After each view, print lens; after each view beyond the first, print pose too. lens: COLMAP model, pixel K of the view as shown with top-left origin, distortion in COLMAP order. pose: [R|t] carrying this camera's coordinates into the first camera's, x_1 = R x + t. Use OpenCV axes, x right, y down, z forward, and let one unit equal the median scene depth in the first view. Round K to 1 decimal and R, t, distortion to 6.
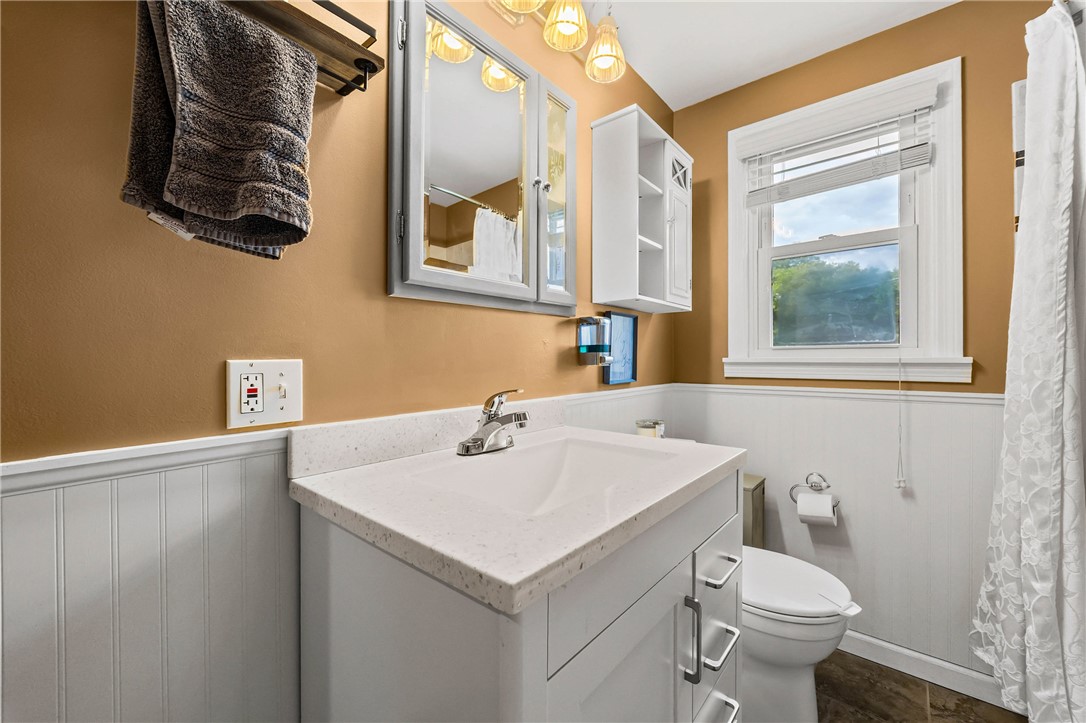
lens RADIAL K [[432.7, 0, 541.9], [0, 432.7, 351.4], [0, 0, 1]] dist [-0.002454, 0.000023]
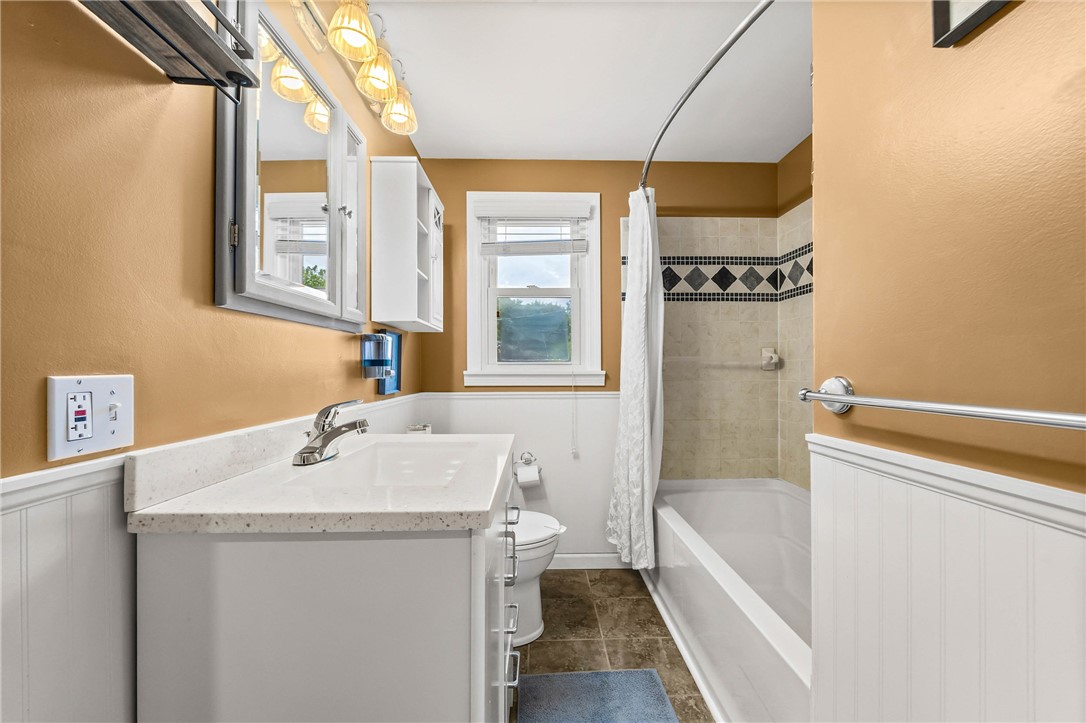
lens RADIAL K [[432.7, 0, 541.9], [0, 432.7, 351.4], [0, 0, 1]] dist [-0.002454, 0.000023]
pose [[0.749433, 0.029755, 0.661411, -0.362906], [-0.013051, 0.999459, -0.030175, -0.009201], [-0.661951, 0.013982, 0.749416, -0.138325]]
